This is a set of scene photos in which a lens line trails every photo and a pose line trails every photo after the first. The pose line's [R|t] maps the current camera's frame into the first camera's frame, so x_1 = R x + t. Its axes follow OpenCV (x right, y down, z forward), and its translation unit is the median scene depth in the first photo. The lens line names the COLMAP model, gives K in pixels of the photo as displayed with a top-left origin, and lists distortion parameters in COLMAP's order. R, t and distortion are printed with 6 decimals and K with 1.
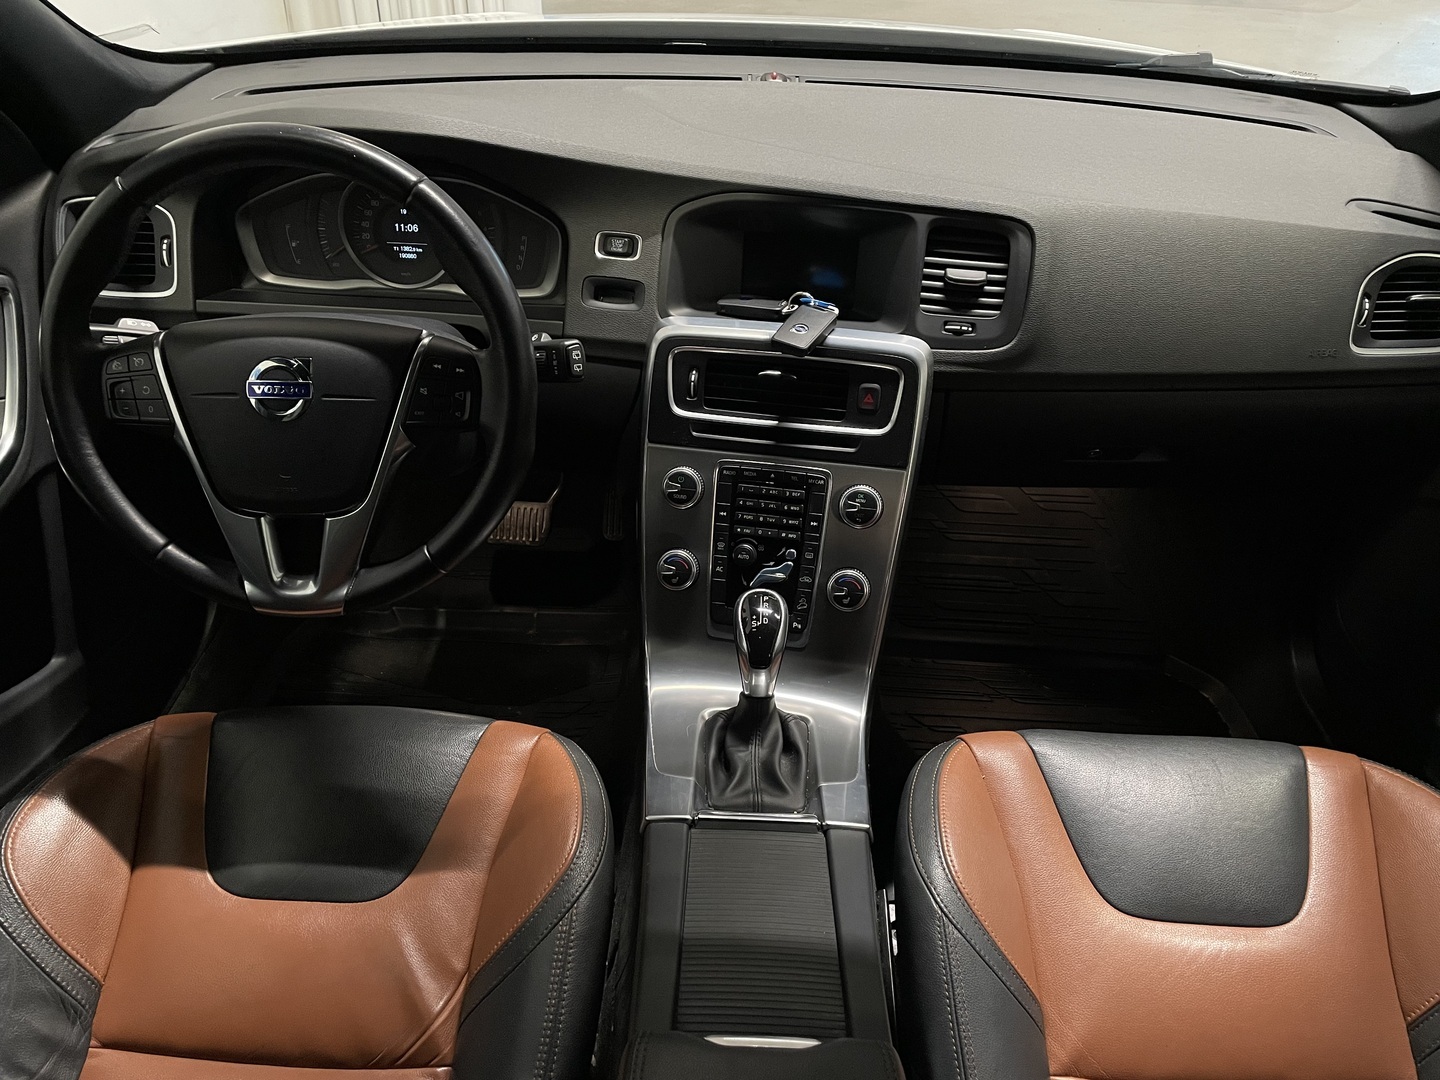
lens RADIAL K [[1021.3, 0, 720.0], [0, 1021.3, 540.0], [0, 0, 1]] dist [0.002123, -0.000789]
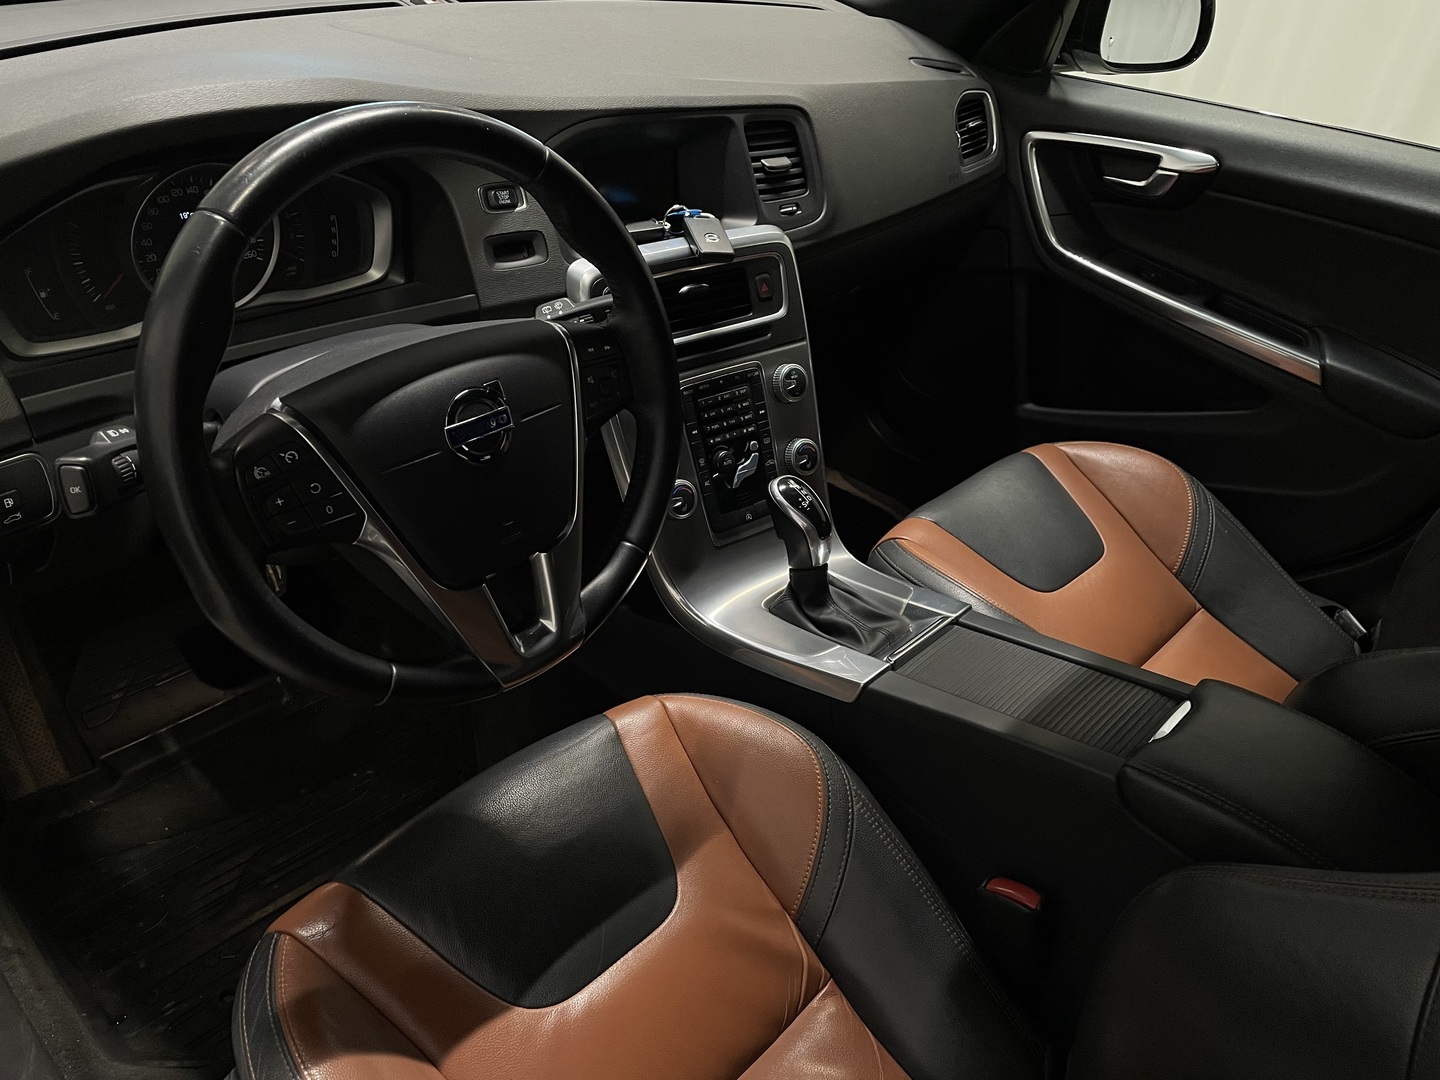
lens RADIAL K [[1021.3, 0, 720.0], [0, 1021.3, 540.0], [0, 0, 1]] dist [0.002123, -0.000789]
pose [[0.697323, -0.396363, 0.597191, -0.645993], [0.347823, 0.915634, 0.201576, -0.126235], [-0.626706, 0.067153, 0.776357, 0.187166]]
